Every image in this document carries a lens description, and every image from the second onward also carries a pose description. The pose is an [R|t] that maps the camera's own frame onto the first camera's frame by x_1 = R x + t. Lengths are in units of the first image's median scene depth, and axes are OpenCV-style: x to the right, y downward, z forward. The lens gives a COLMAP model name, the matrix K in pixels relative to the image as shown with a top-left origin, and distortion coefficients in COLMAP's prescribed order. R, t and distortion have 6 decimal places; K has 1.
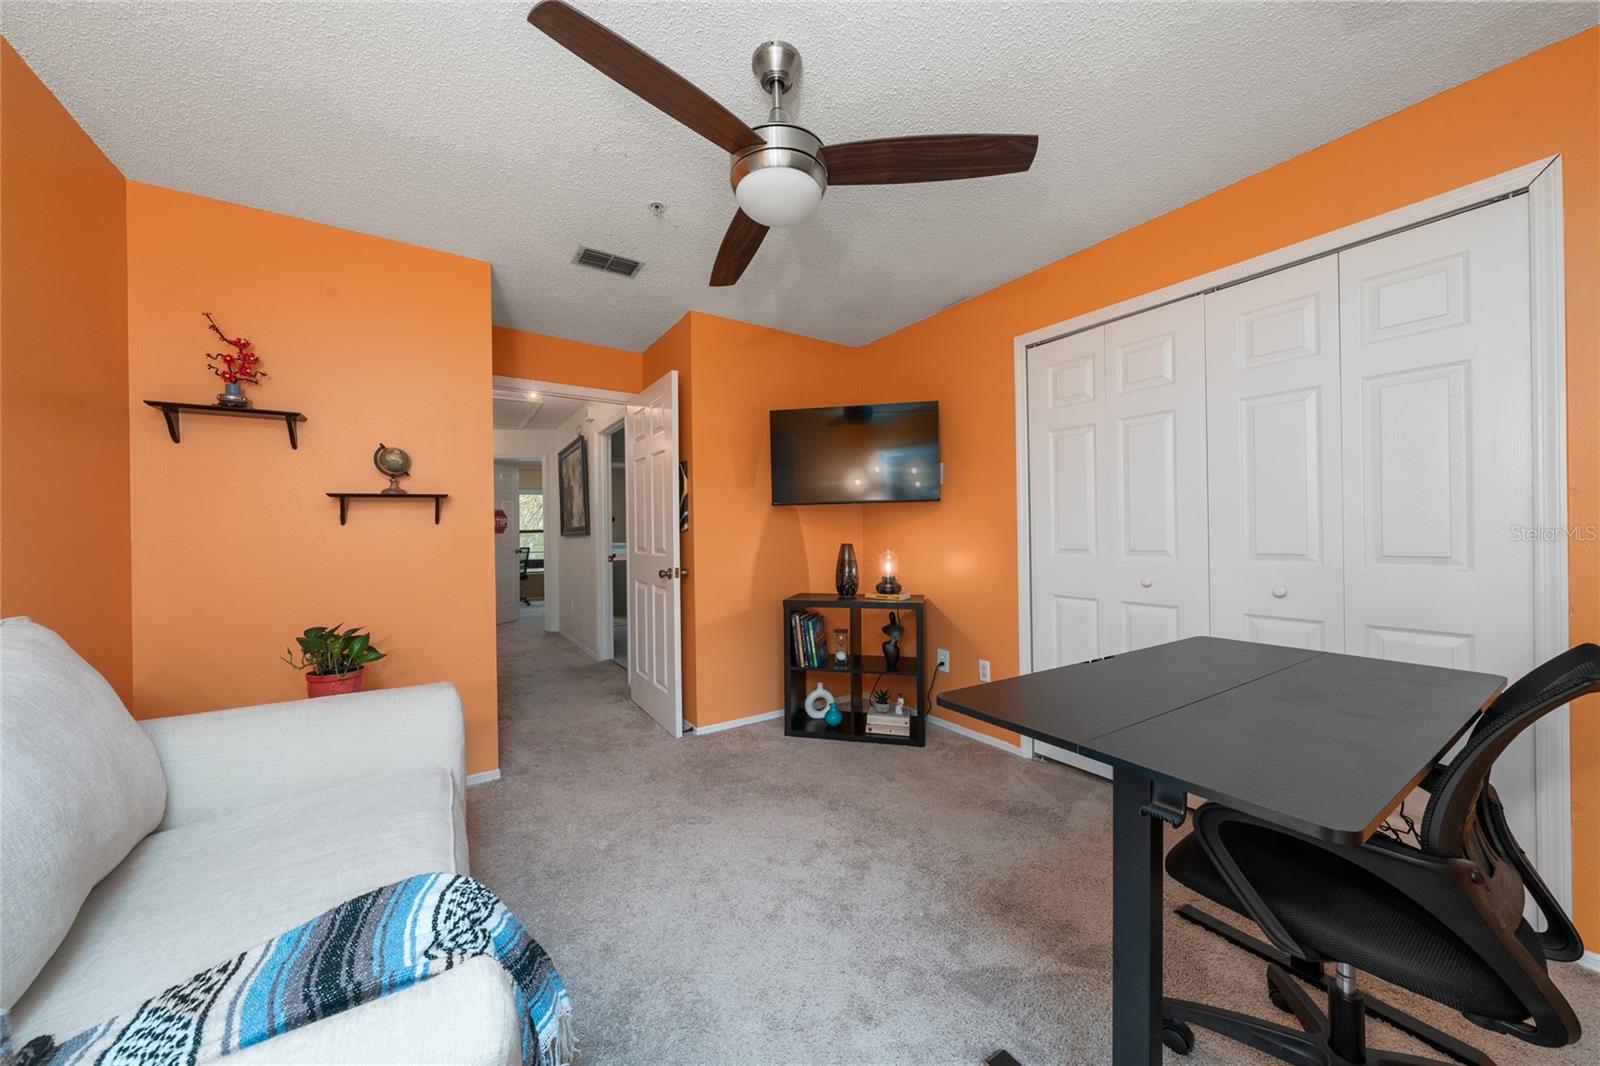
lens RADIAL K [[544.7, 0, 800.0], [0, 544.7, 533.0], [0, 0, 1]] dist [-0.000370, 0.000229]
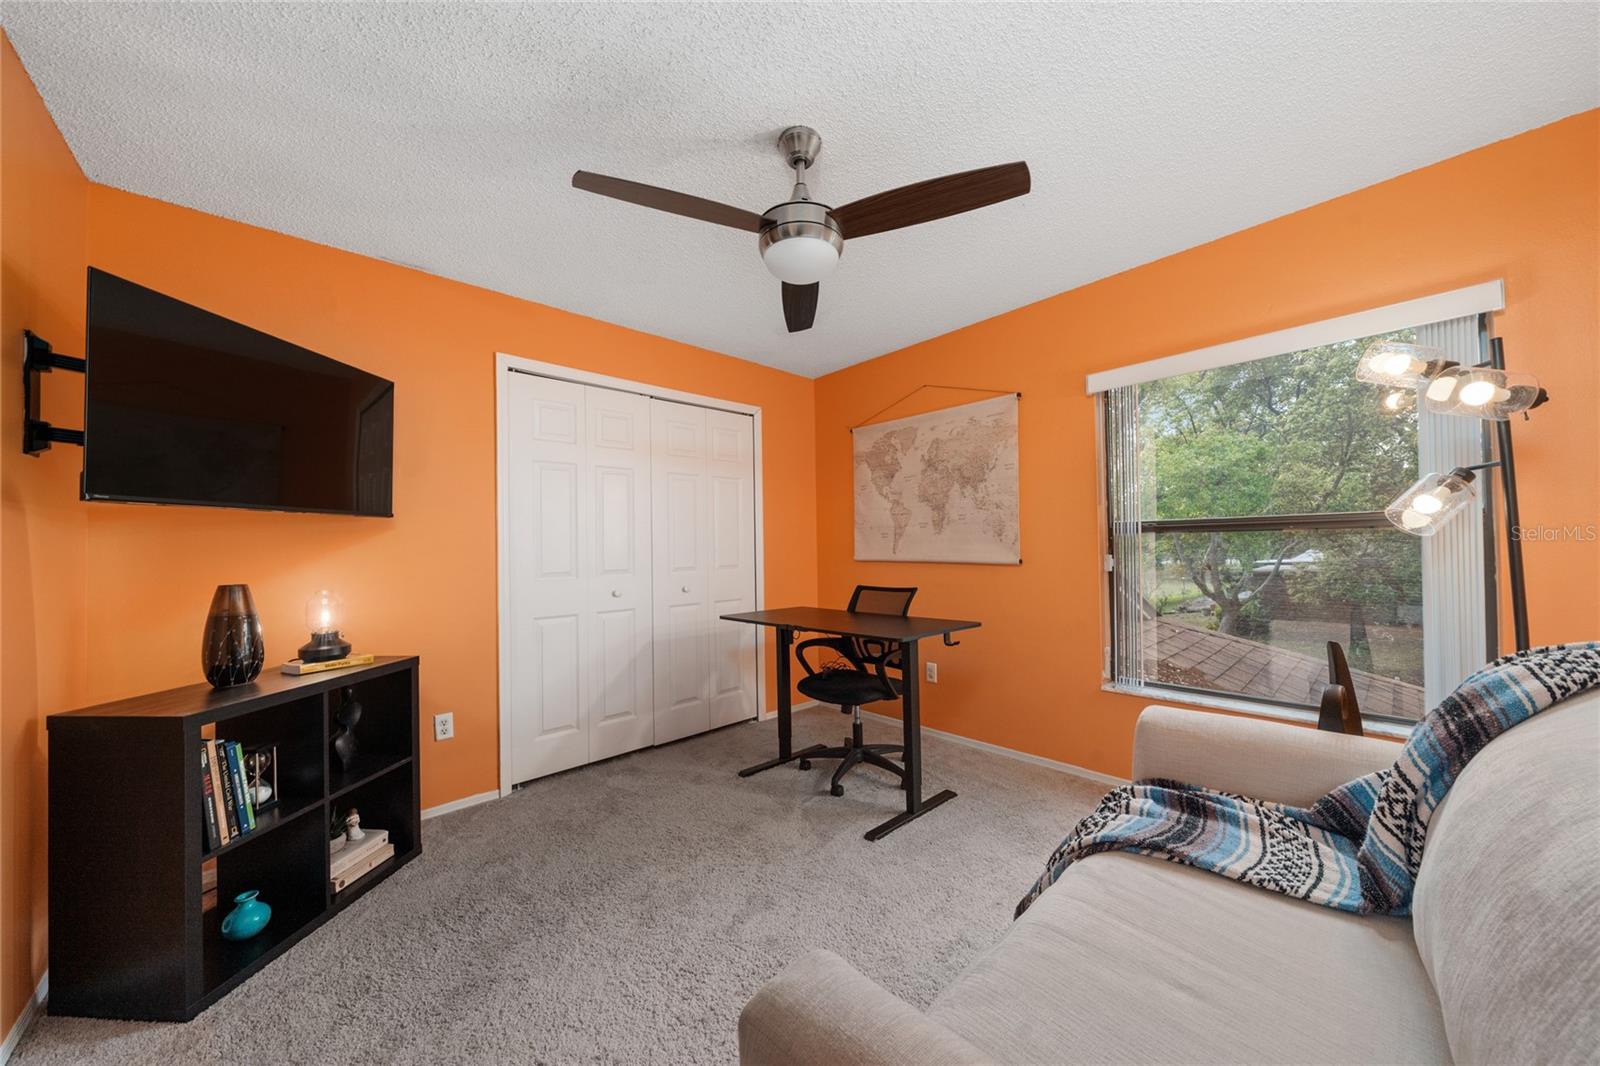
lens RADIAL K [[544.7, 0, 800.0], [0, 544.7, 533.0], [0, 0, 1]] dist [-0.000370, 0.000229]
pose [[-0.148326, 0.035535, 0.988300, -0.553093], [0.018155, 0.999284, -0.033205, -0.003064], [-0.988772, 0.013018, -0.148865, 0.565526]]
